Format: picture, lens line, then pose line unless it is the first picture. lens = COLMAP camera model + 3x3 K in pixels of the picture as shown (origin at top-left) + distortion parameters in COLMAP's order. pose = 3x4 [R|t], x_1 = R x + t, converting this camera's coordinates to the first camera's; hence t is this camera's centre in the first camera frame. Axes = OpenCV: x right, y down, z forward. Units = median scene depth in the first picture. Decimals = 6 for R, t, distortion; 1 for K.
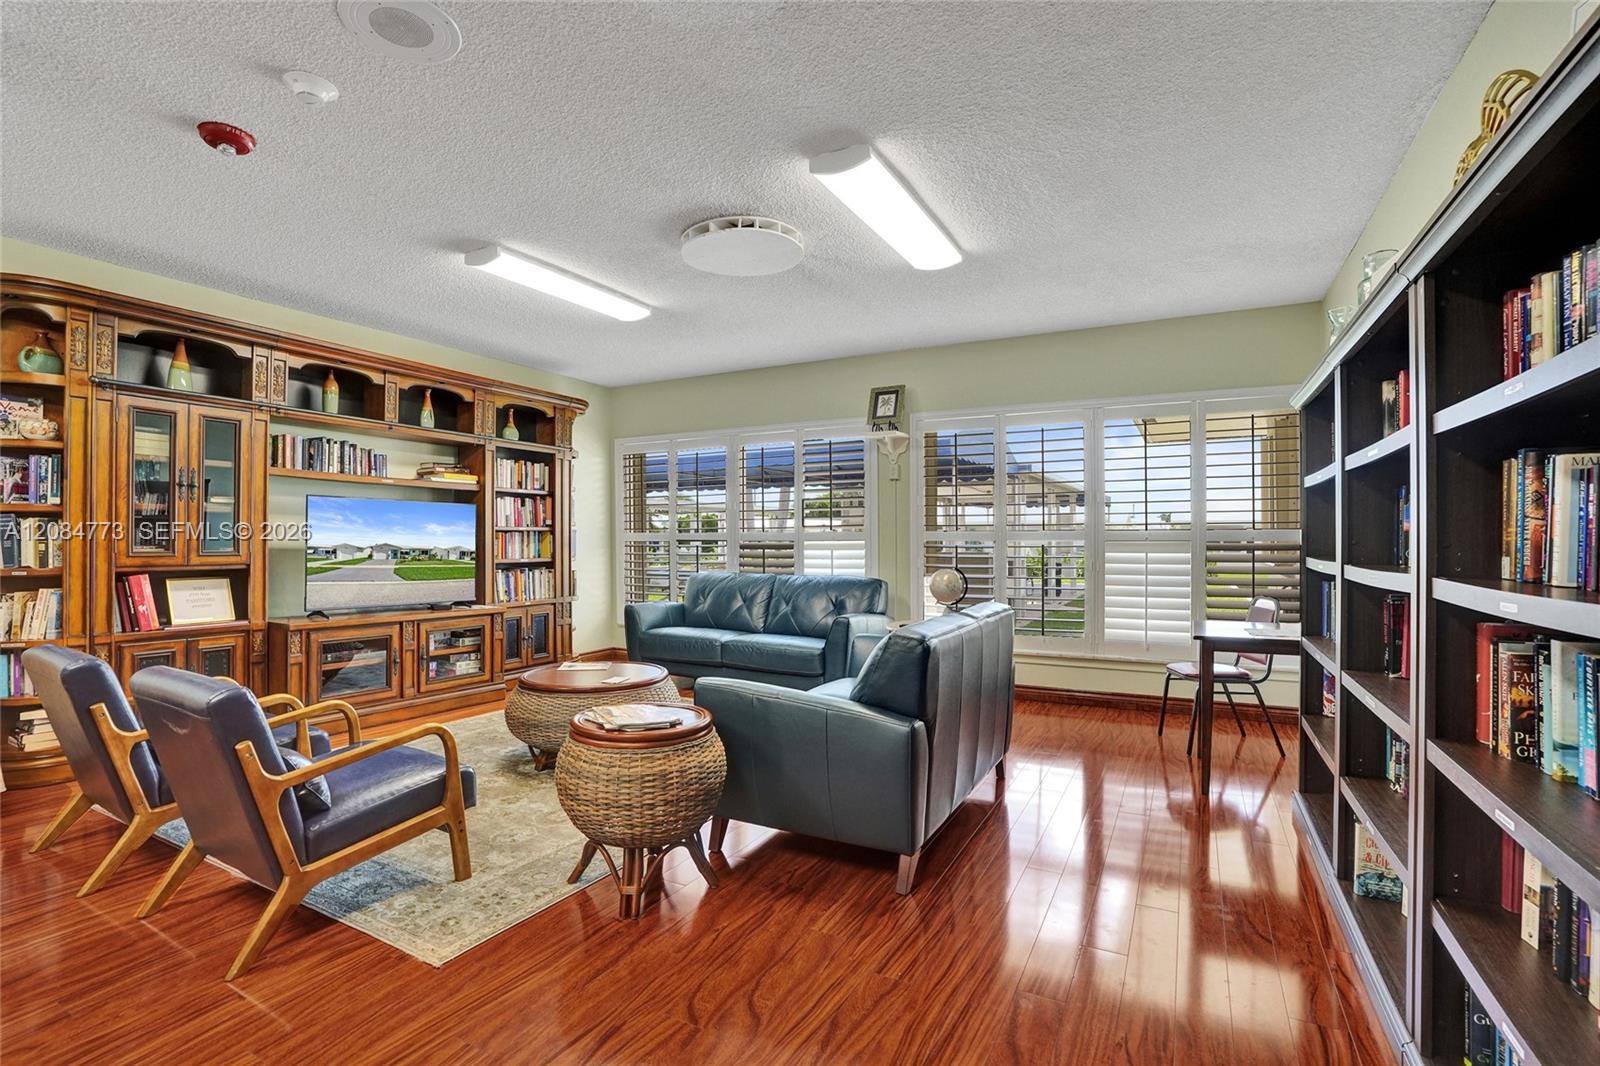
lens RADIAL K [[744.0, 0, 802.5], [0, 744.0, 538.4], [0, 0, 1]] dist [-0.083730, 0.036104]
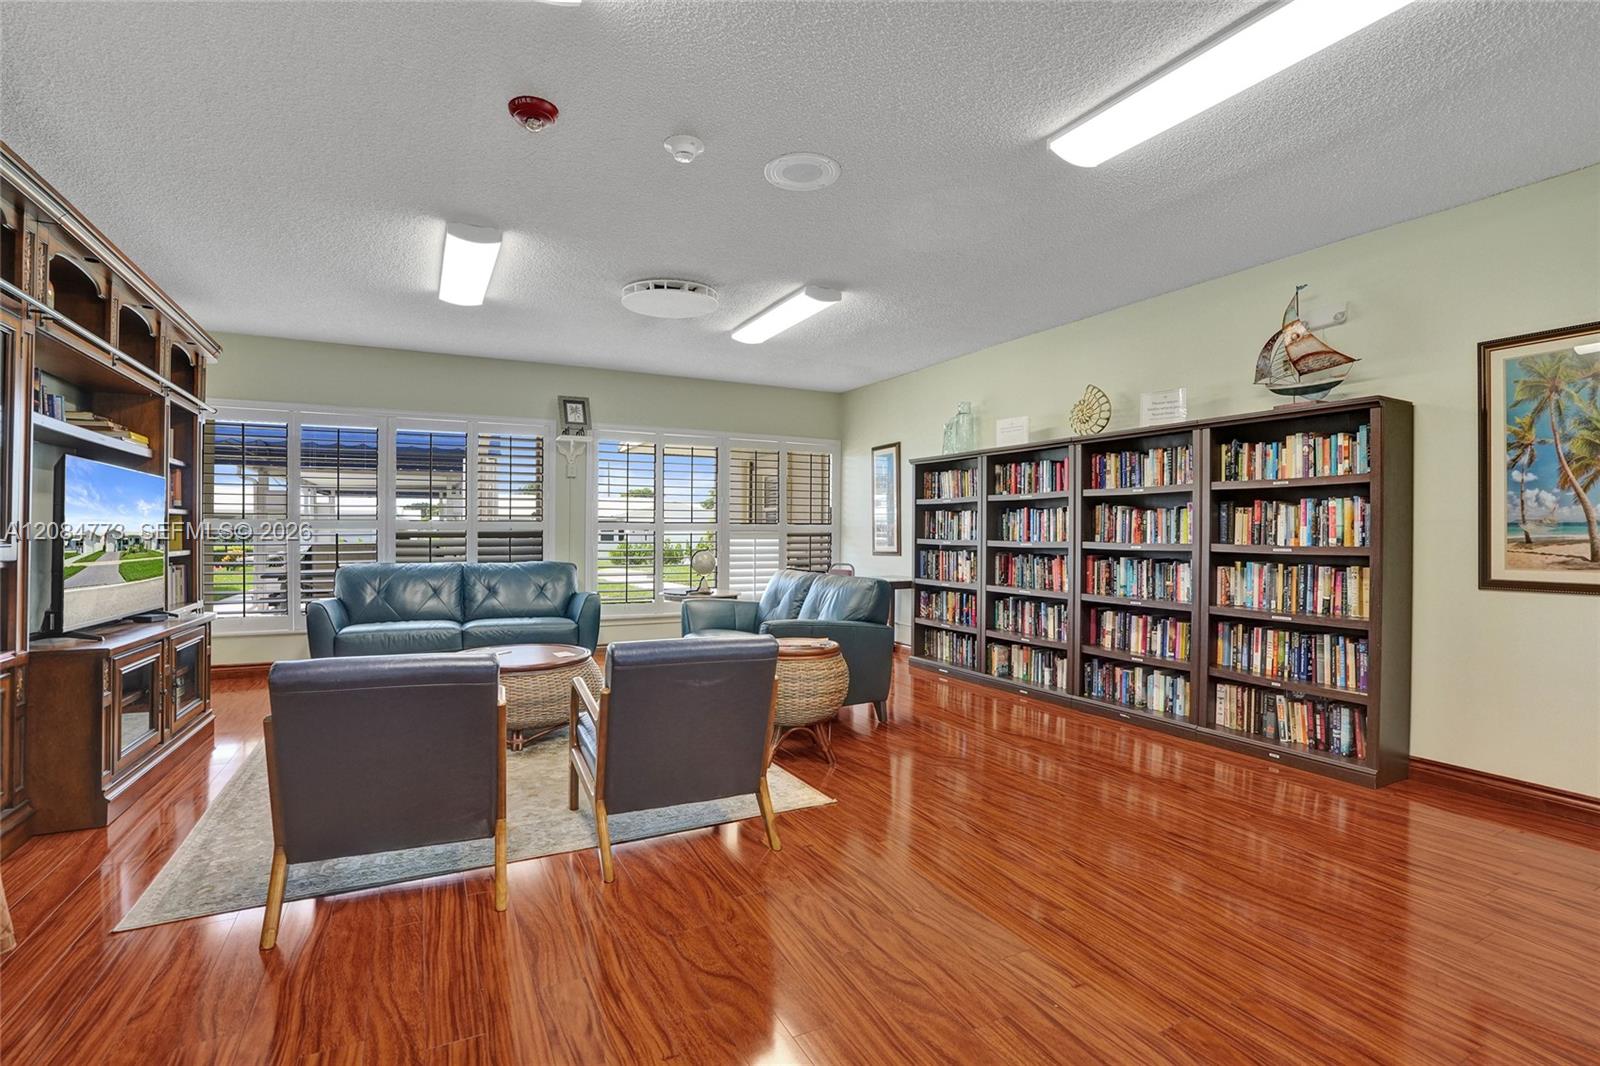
lens RADIAL K [[744.0, 0, 802.5], [0, 744.0, 538.4], [0, 0, 1]] dist [-0.083730, 0.036104]
pose [[0.552178, -0.005124, 0.833711, -0.686131], [-0.004947, 0.999943, 0.009422, 0.003984], [-0.833712, -0.009327, 0.552121, 0.067662]]
